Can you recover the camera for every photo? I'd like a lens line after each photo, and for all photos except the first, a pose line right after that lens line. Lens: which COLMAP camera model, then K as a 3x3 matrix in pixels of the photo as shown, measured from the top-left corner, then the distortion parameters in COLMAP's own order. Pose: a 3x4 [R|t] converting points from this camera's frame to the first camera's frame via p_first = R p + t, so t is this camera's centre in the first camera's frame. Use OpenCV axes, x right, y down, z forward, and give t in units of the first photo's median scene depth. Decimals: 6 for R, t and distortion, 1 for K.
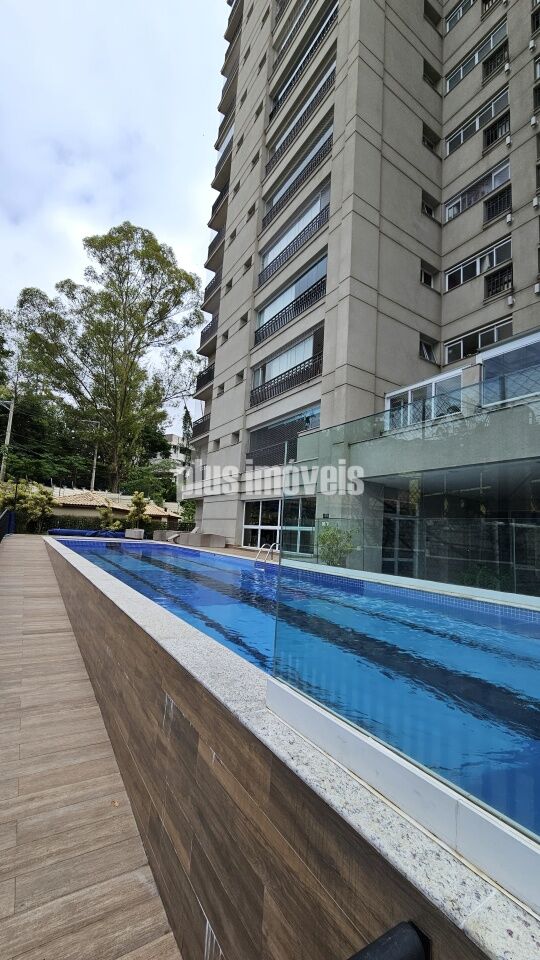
lens RADIAL K [[392.1, 0, 270.2], [0, 392.1, 483.9], [0, 0, 1]] dist [-0.000668, 0.000182]
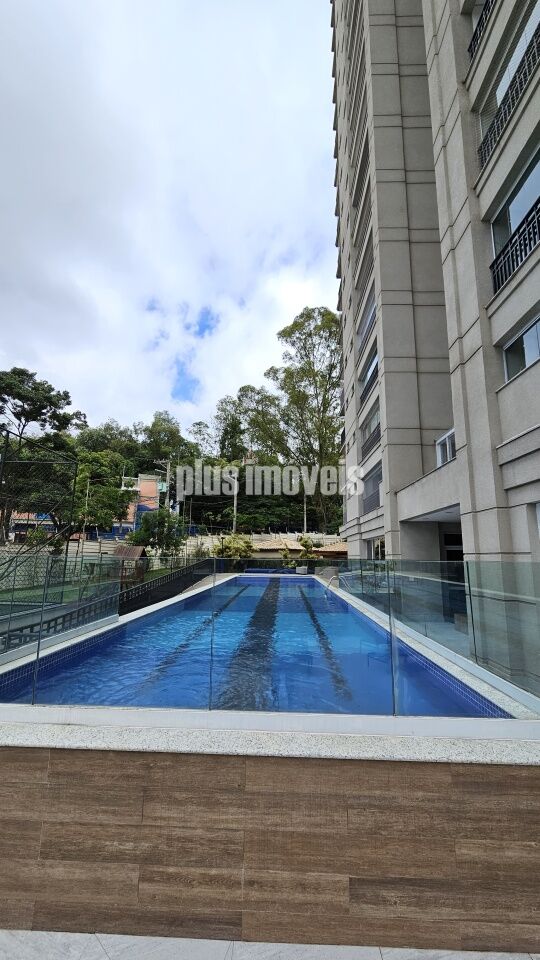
lens RADIAL K [[392.1, 0, 269.7], [0, 392.1, 478.4], [0, 0, 1]] dist [-0.000668, 0.000182]
pose [[0.827458, -0.158277, -0.538759, 0.125824], [0.107238, 0.986336, -0.125064, -0.007980], [0.551192, 0.045709, 0.833125, -0.053828]]
